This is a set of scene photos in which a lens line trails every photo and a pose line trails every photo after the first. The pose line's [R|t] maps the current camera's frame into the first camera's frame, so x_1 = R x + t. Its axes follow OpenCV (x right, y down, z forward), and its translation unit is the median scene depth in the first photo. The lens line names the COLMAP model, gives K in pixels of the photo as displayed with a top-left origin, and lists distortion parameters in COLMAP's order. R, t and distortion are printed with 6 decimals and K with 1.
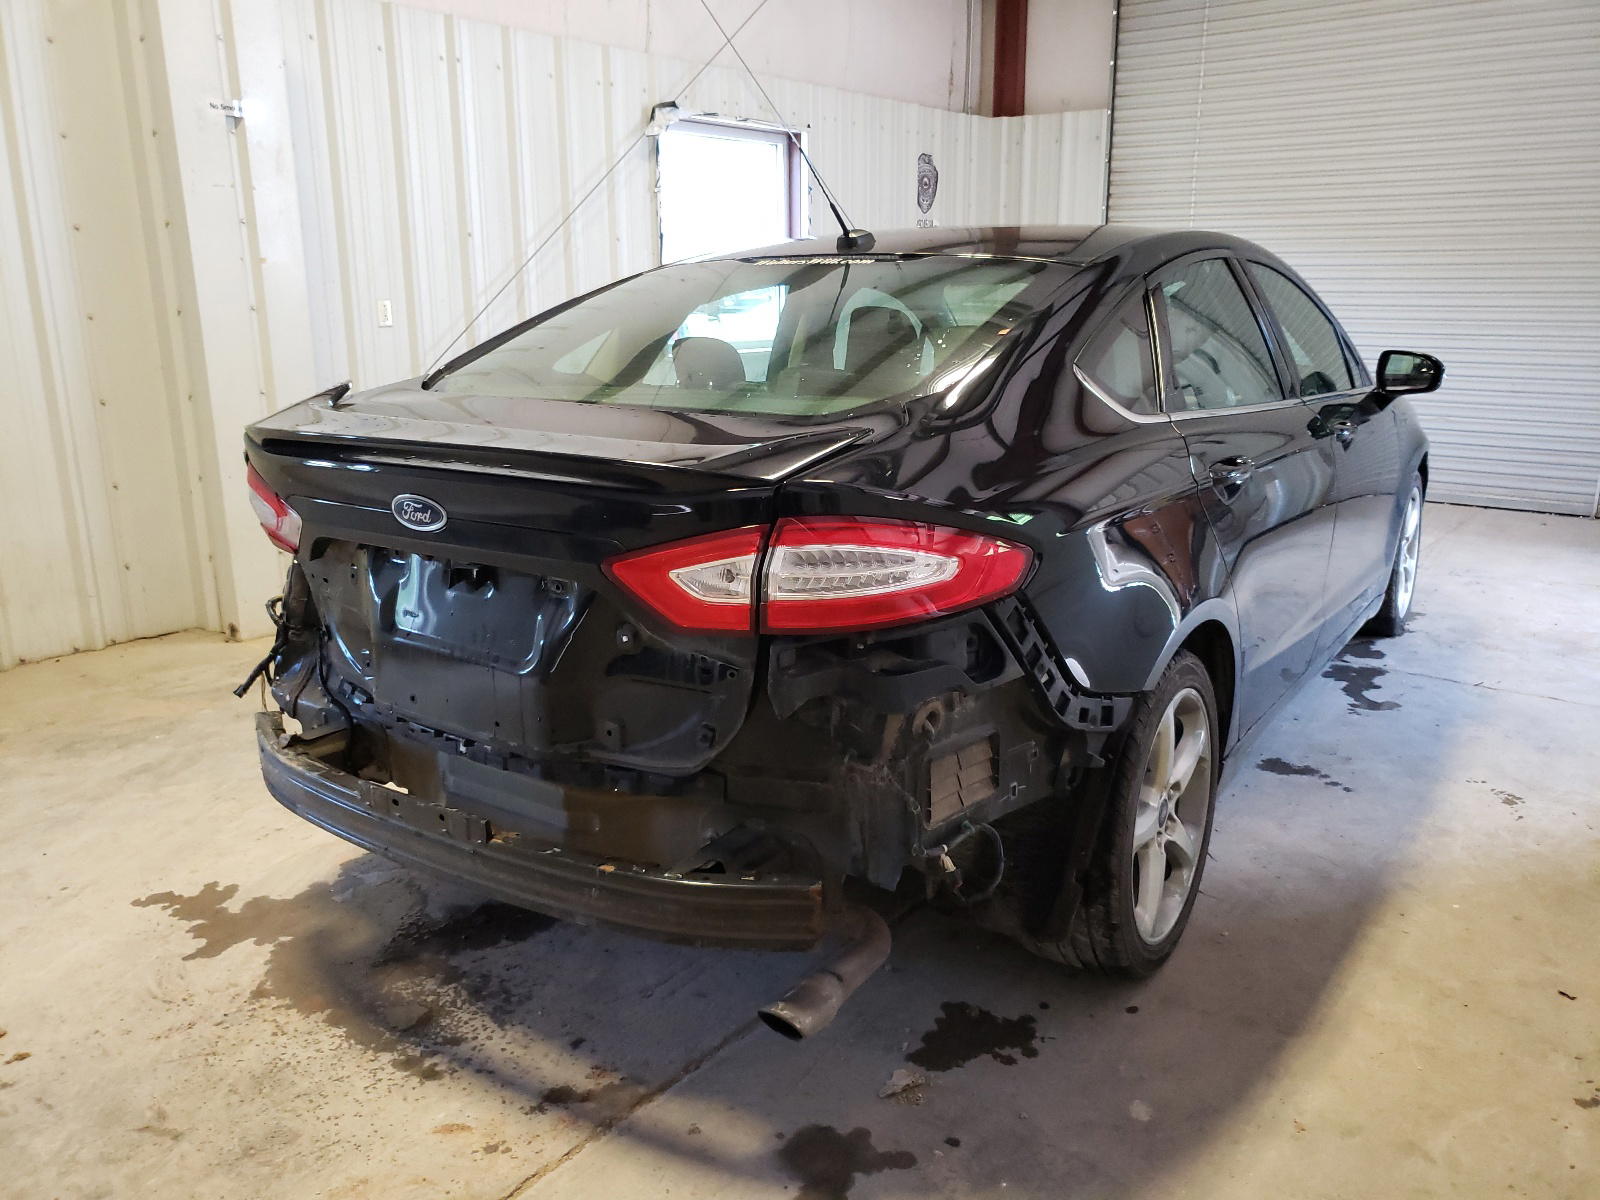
lens RADIAL K [[1261.5, 0, 812.5], [0, 1261.5, 594.9], [0, 0, 1]] dist [-0.019247, 0.046754]
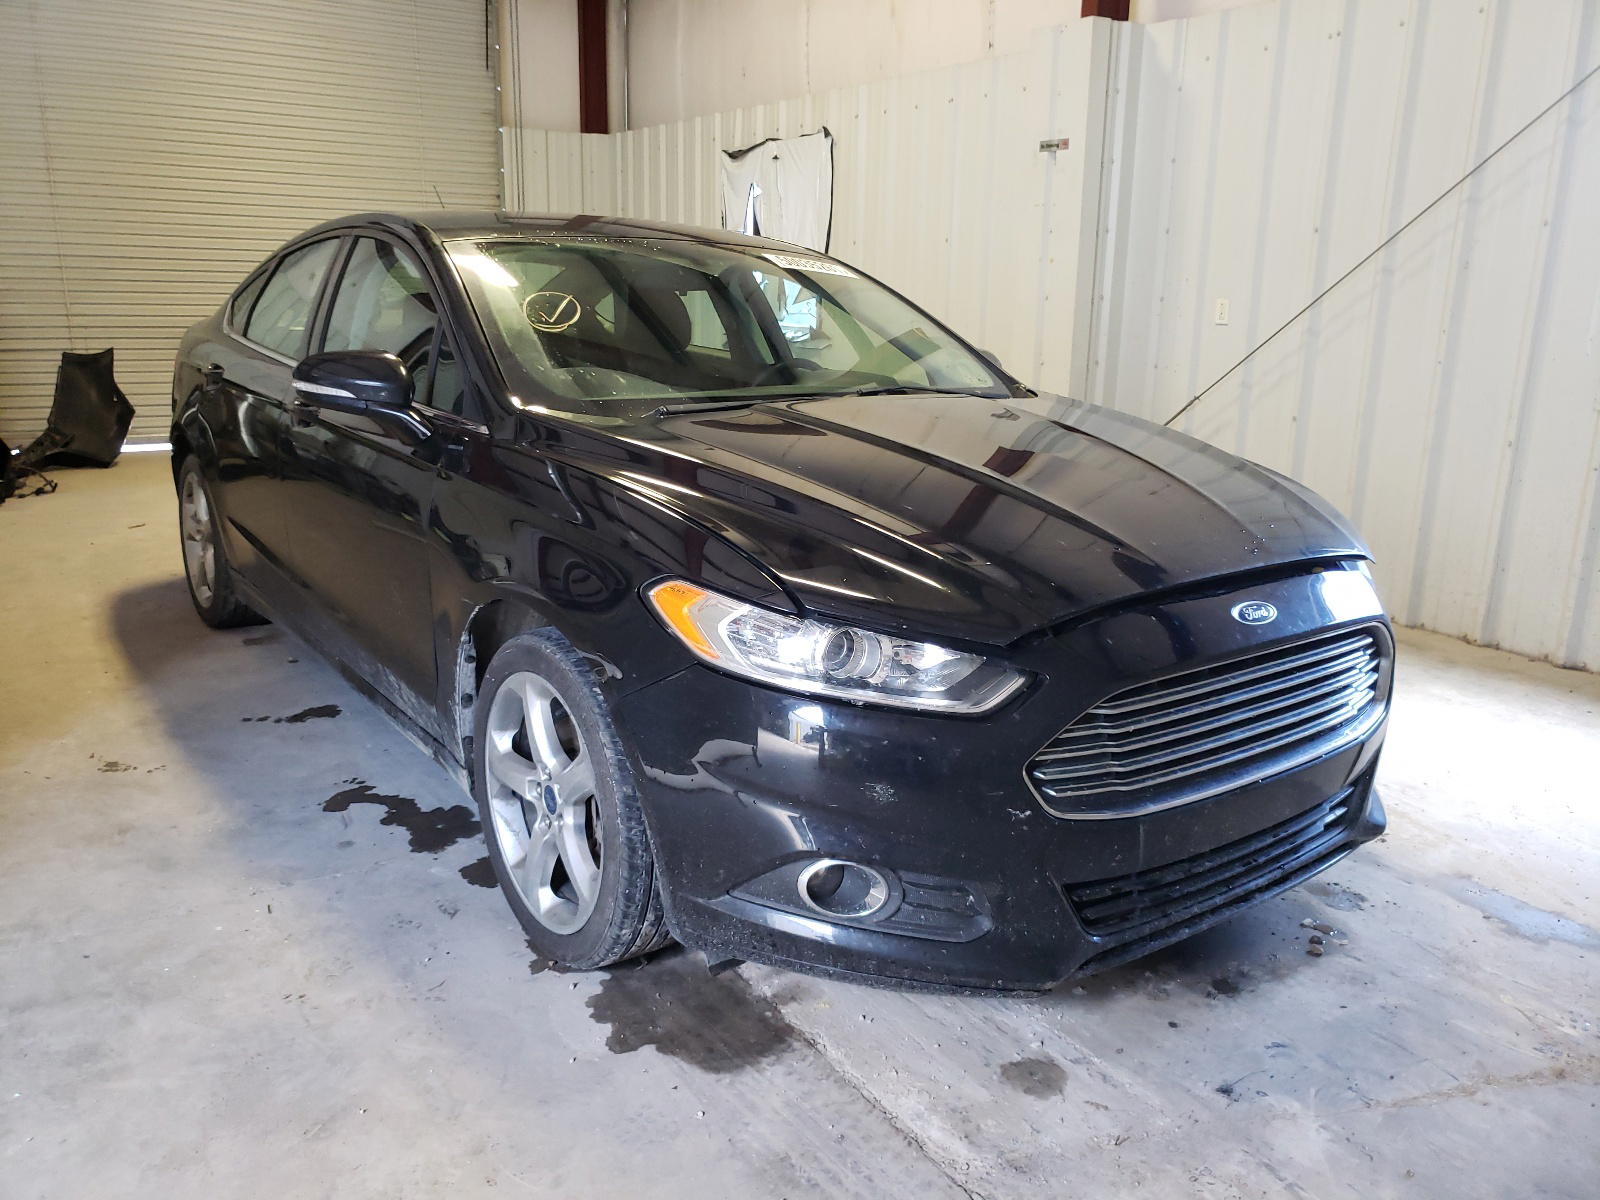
lens RADIAL K [[1253.8, 0, 806.3], [0, 1253.8, 601.7], [0, 0, 1]] dist [-0.025831, 0.055376]
pose [[-0.340229, 0.235409, -0.910399, 1.743656], [-0.252284, 0.909812, 0.329539, -0.590132], [0.905868, 0.341798, -0.250154, 2.398235]]
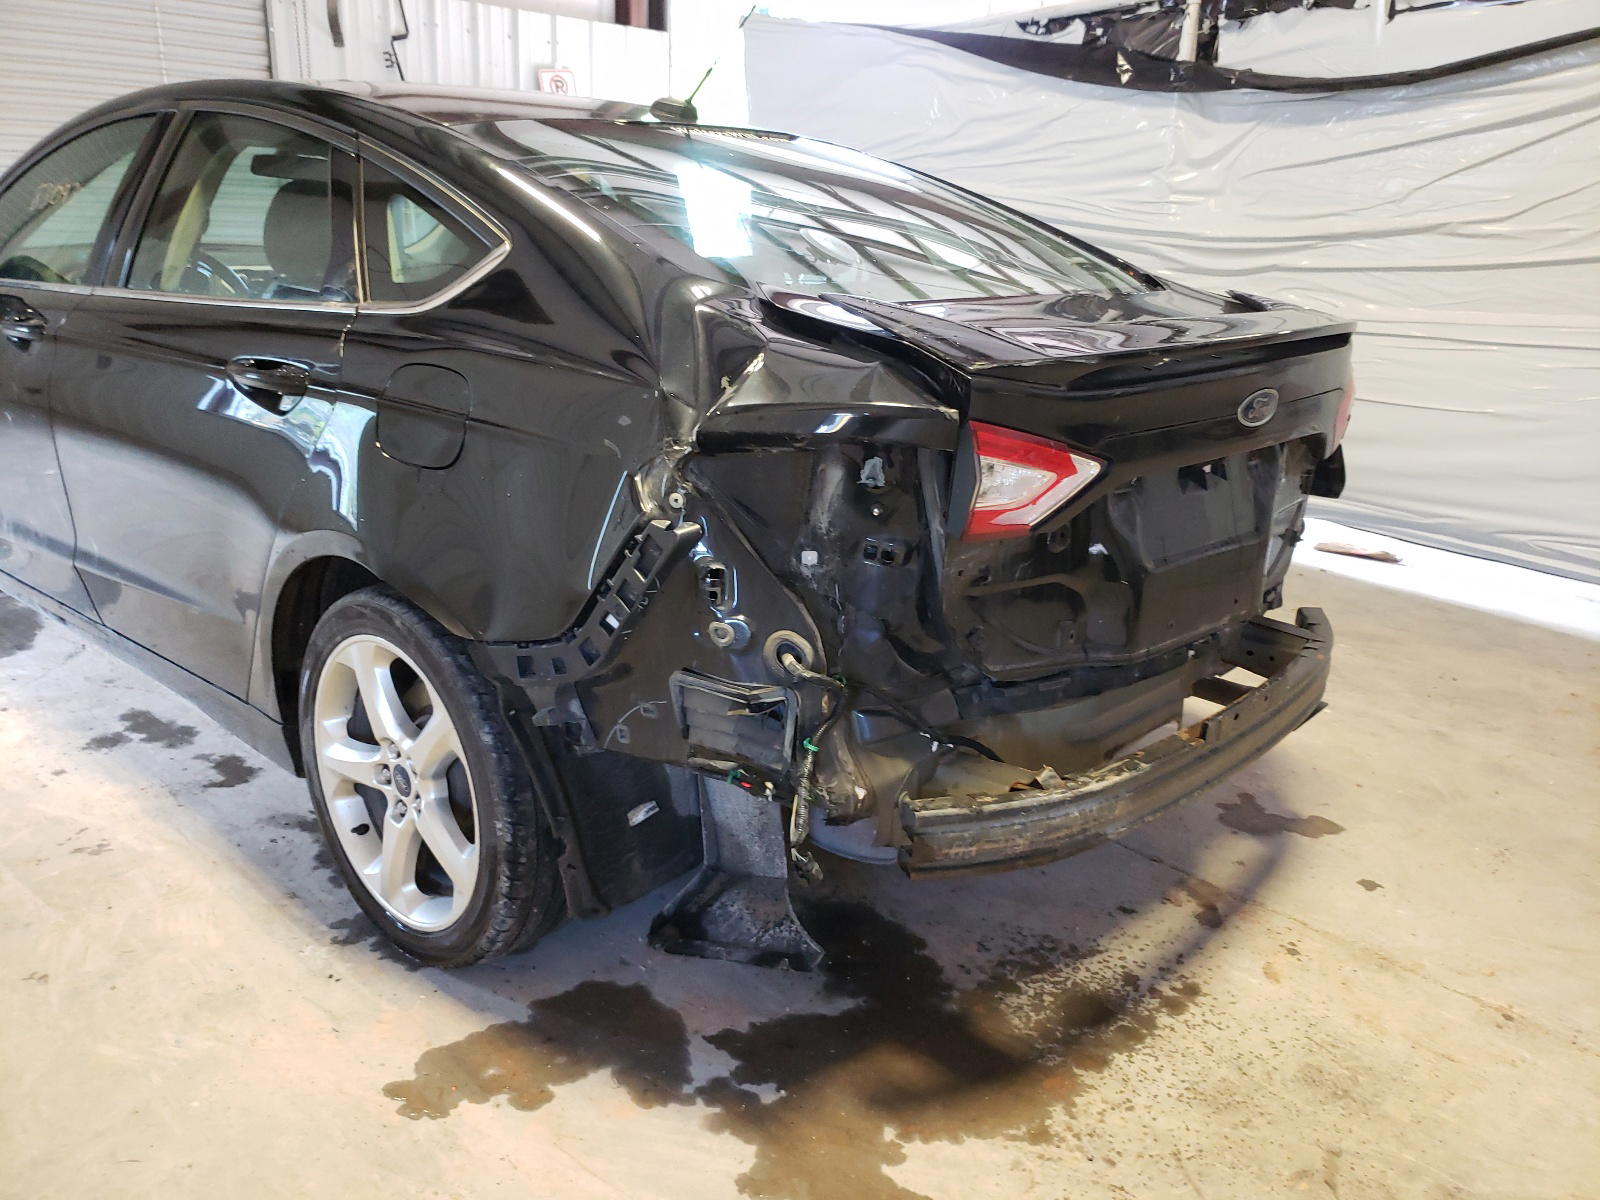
lens RADIAL K [[1261.5, 0, 812.5], [0, 1261.5, 594.9], [0, 0, 1]] dist [-0.019247, 0.046754]
pose [[0.152949, -0.280759, 0.947513, -1.062115], [0.204054, 0.947105, 0.247699, -0.191109], [-0.966938, 0.155458, 0.202149, 0.925077]]
